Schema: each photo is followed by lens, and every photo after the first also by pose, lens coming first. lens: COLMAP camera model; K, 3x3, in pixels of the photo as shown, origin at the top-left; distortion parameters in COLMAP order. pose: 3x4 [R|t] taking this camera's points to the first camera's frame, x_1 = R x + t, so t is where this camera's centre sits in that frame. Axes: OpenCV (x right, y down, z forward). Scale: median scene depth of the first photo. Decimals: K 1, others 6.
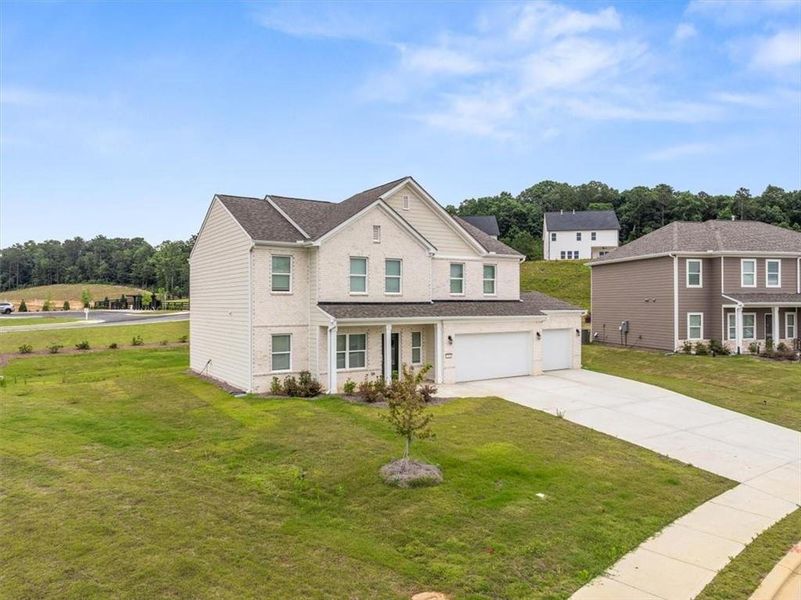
lens RADIAL K [[567.2, 0, 401.2], [0, 567.2, 295.8], [0, 0, 1]] dist [-0.031591, -0.008838]
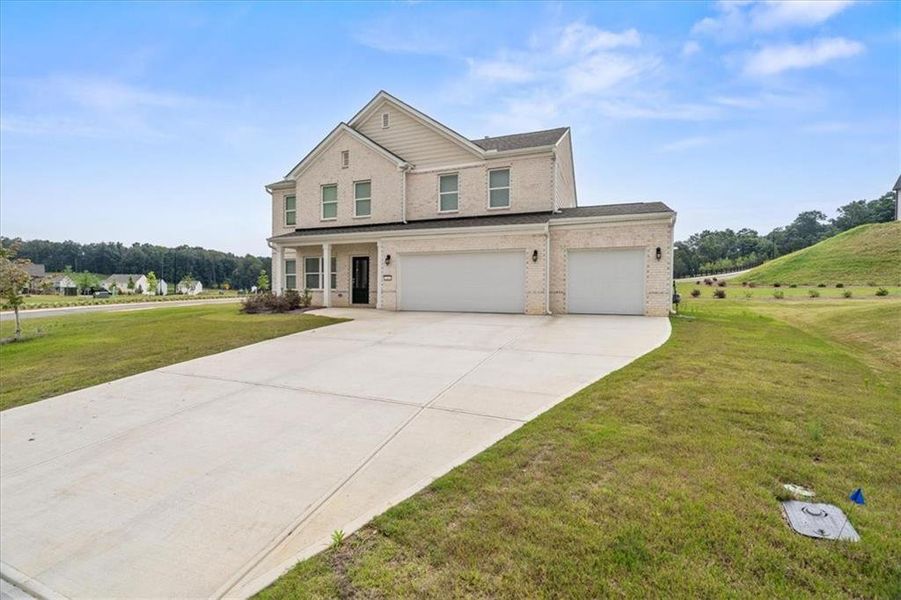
lens RADIAL K [[403.8, 0, 444.4], [0, 403.8, 298.7], [0, 0, 1]] dist [-0.005364, 0.000939]
pose [[0.561229, 0.015560, -0.827514, 0.644570], [0.001106, 0.999808, 0.019551, 0.124879], [0.827660, -0.011888, 0.561104, 0.715089]]
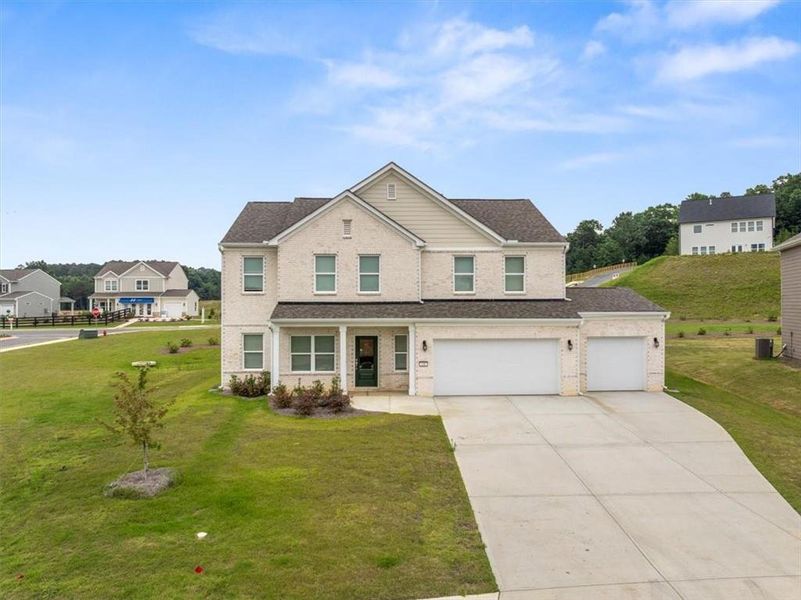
lens RADIAL K [[567.2, 0, 391.9], [0, 567.2, 296.7], [0, 0, 1]] dist [-0.031591, -0.008838]
pose [[0.852317, -0.007712, -0.522969, 0.489617], [0.007626, 0.999968, -0.002317, 0.005166], [0.522971, -0.002014, 0.852348, 0.239336]]
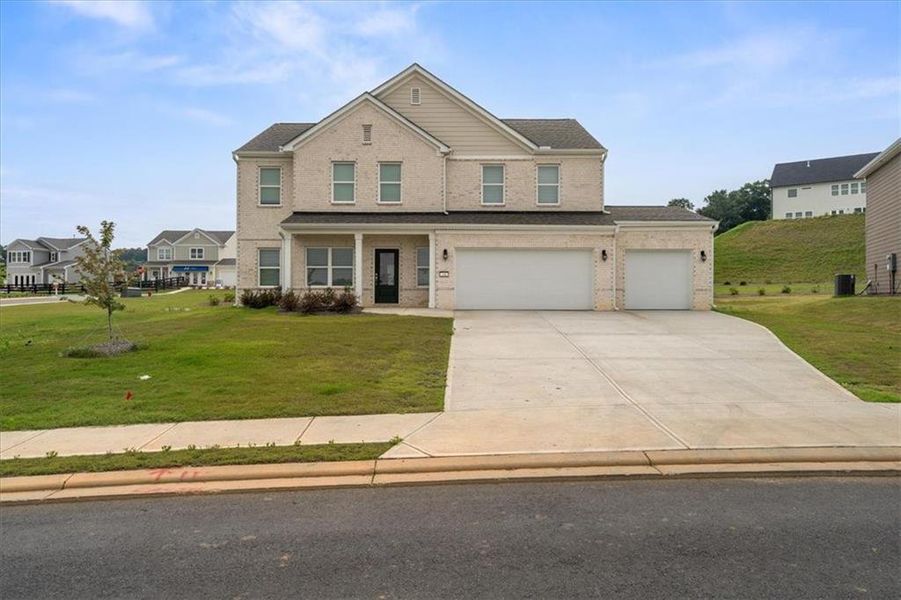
lens RADIAL K [[595.4, 0, 442.5], [0, 595.4, 285.5], [0, 0, 1]] dist [0.001468, 0.010959]
pose [[0.826063, -0.004447, -0.563561, 0.551624], [0.001500, 0.999983, -0.005692, 0.125514], [0.563576, 0.003857, 0.826055, 0.300413]]
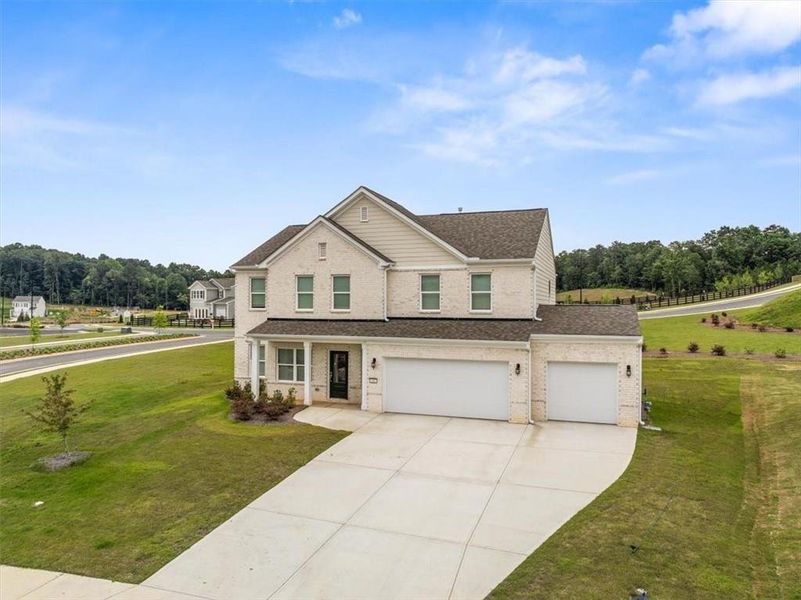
lens RADIAL K [[567.2, 0, 388.5], [0, 567.2, 295.6], [0, 0, 1]] dist [-0.031591, -0.008838]
pose [[0.582532, -0.010004, -0.812746, 0.819843], [0.006521, 0.999950, -0.007634, -0.021070], [0.812781, -0.000853, 0.582568, 0.493139]]
